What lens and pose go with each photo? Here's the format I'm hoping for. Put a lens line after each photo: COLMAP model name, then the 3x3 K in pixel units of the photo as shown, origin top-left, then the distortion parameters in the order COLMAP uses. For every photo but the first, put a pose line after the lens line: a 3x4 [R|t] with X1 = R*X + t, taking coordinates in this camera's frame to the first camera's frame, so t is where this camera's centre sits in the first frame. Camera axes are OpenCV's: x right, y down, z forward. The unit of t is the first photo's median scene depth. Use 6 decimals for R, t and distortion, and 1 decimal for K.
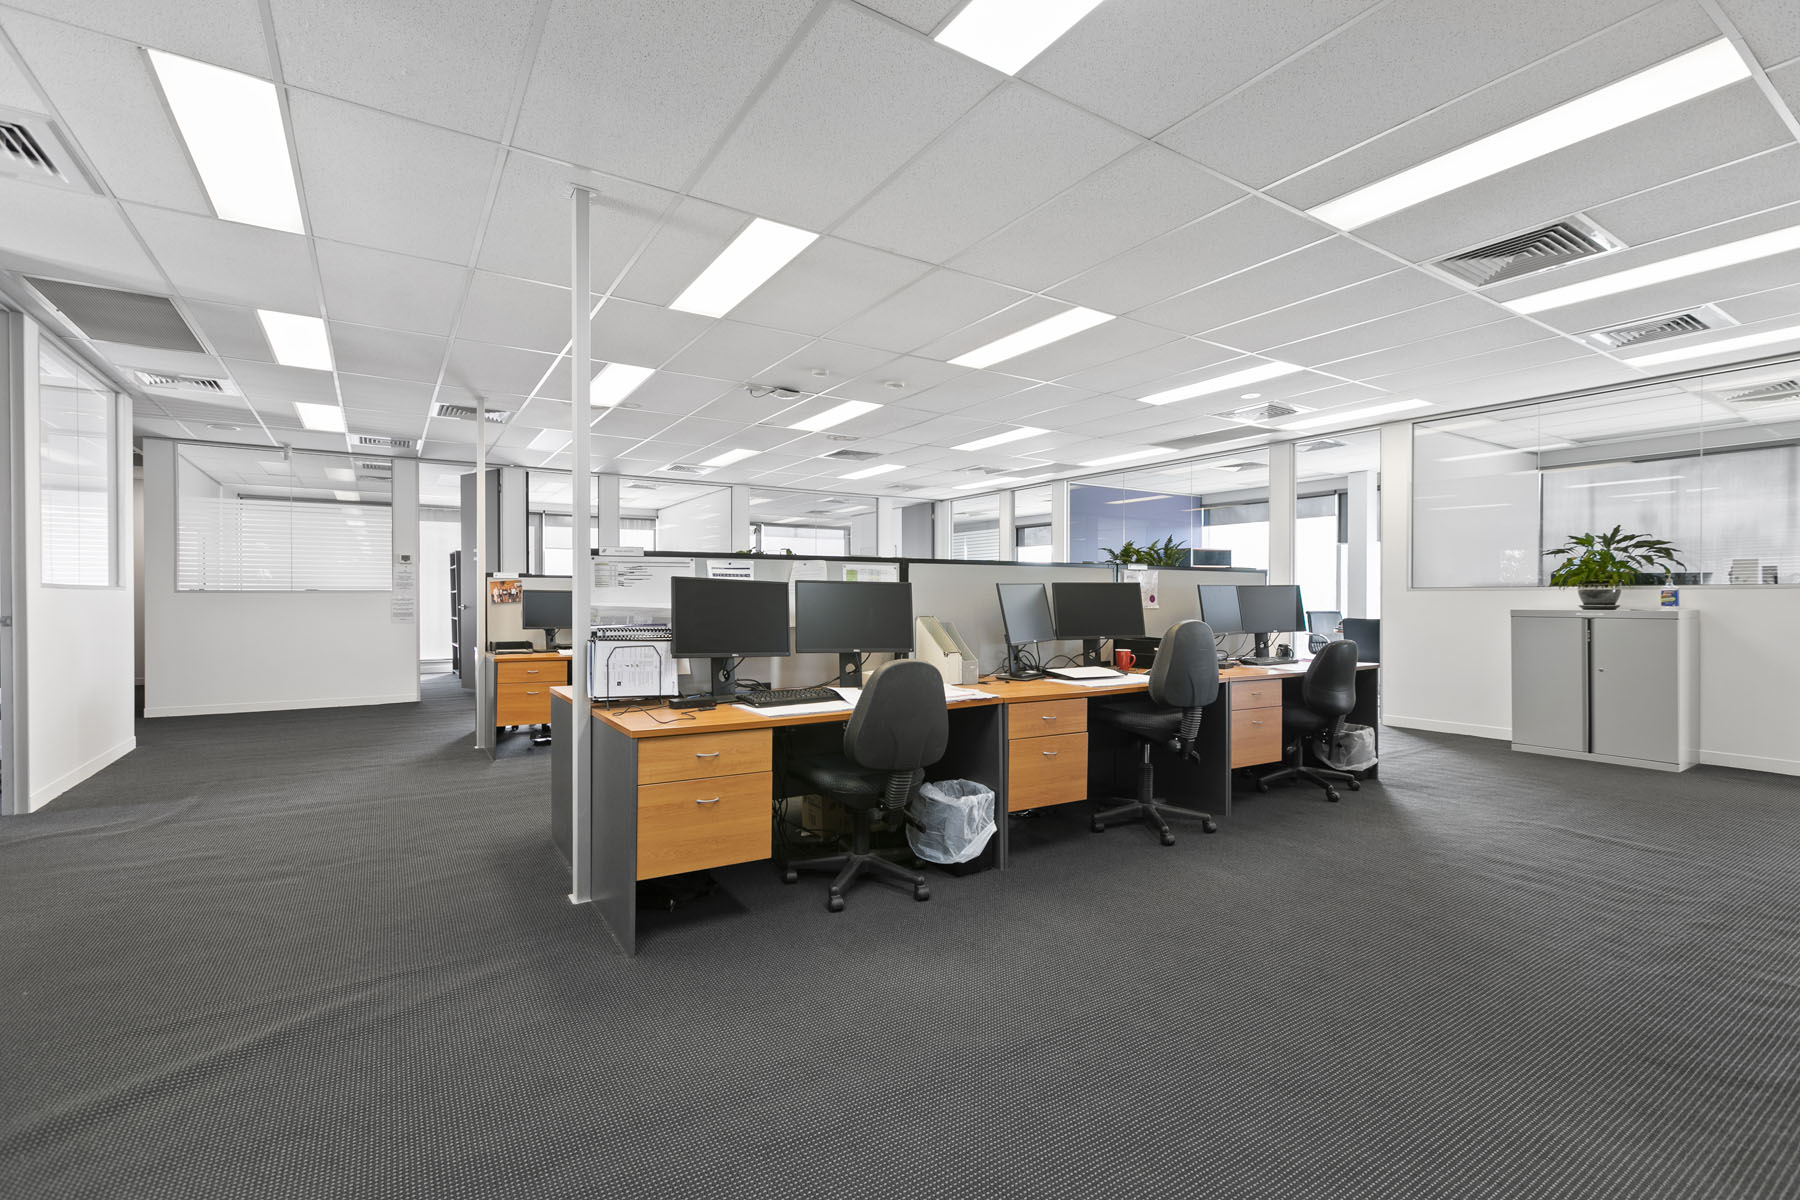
lens RADIAL K [[802.7, 0, 900.0], [0, 802.7, 600.0], [0, 0, 1]] dist [0.000045, 0.000023]
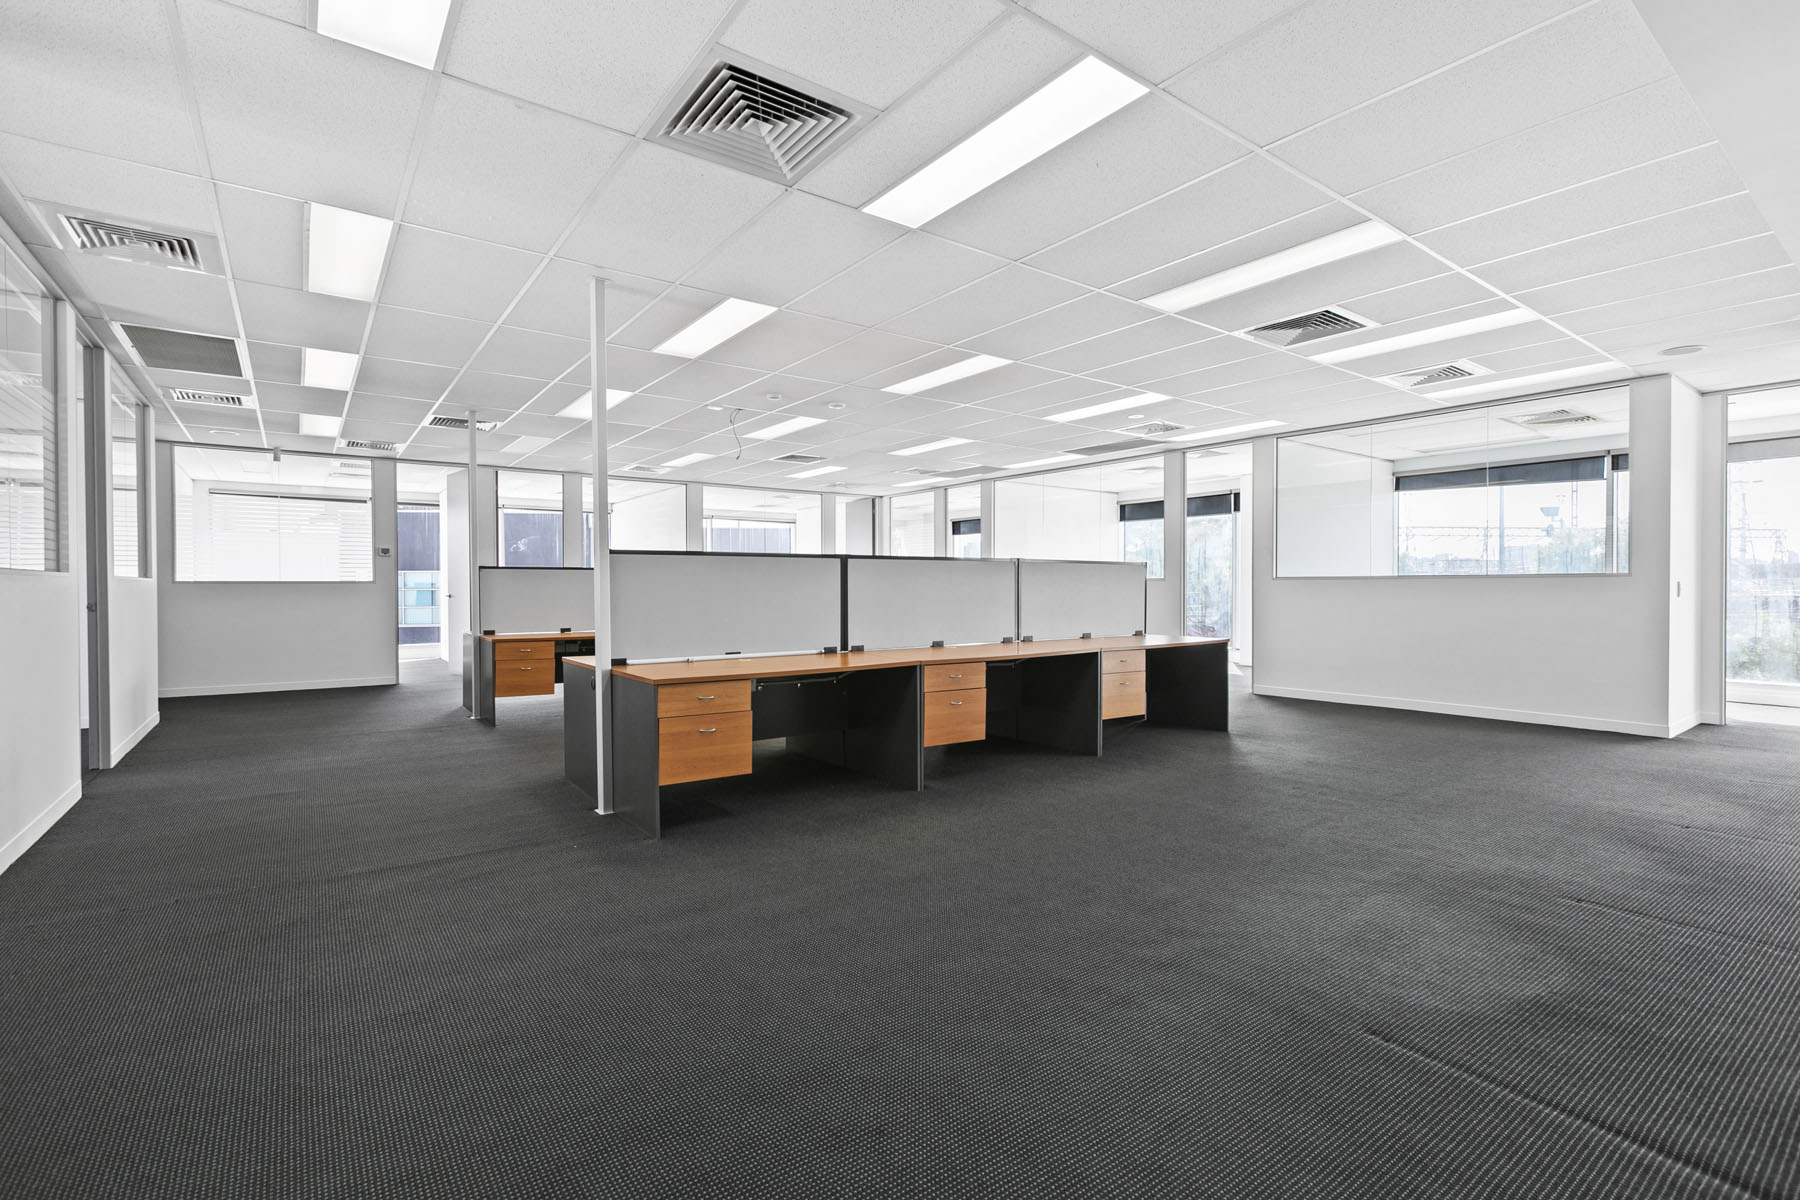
lens RADIAL K [[824.3, 0, 899.8], [0, 824.3, 651.0], [0, 0, 1]] dist [-0.003211, -0.000281]
pose [[0.997781, -0.007453, 0.066161, 0.003143], [0.002494, 0.997202, 0.074714, 0.001493], [-0.066533, -0.074383, 0.995008, -0.281639]]
